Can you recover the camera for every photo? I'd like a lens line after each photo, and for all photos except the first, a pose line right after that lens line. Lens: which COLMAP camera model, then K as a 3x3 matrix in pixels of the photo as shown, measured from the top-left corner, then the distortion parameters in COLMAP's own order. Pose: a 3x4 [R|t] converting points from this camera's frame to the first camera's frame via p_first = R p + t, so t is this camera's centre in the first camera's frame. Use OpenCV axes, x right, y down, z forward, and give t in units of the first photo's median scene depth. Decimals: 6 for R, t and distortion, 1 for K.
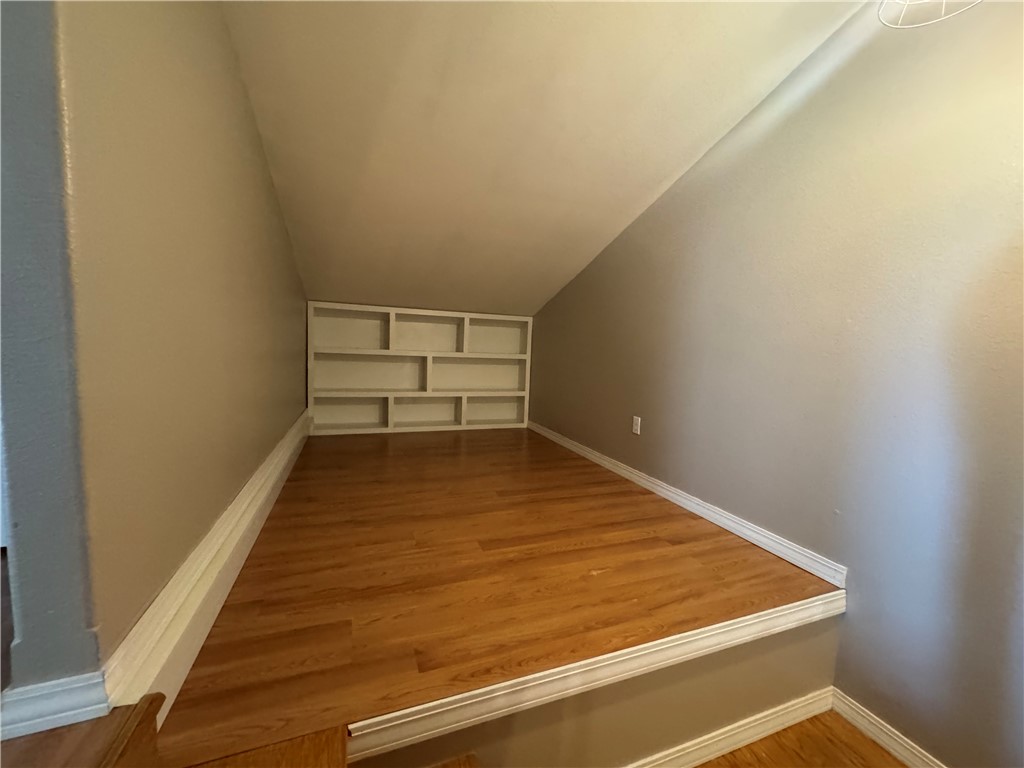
lens RADIAL K [[404.0, 0, 510.1], [0, 404.0, 384.3], [0, 0, 1]] dist [-0.002328, -0.000337]
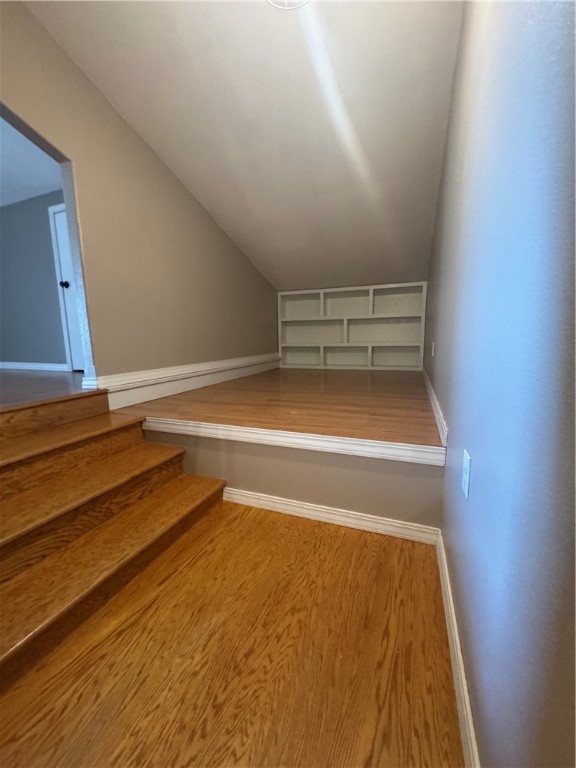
lens RADIAL K [[303.0, 0, 287.9], [0, 303.0, 384.3], [0, 0, 1]] dist [-0.002328, -0.000337]
pose [[0.742336, 0.049238, -0.668217, 1.036880], [-0.009375, 0.997962, 0.063121, 0.265309], [0.669963, -0.040593, 0.741284, 0.042626]]
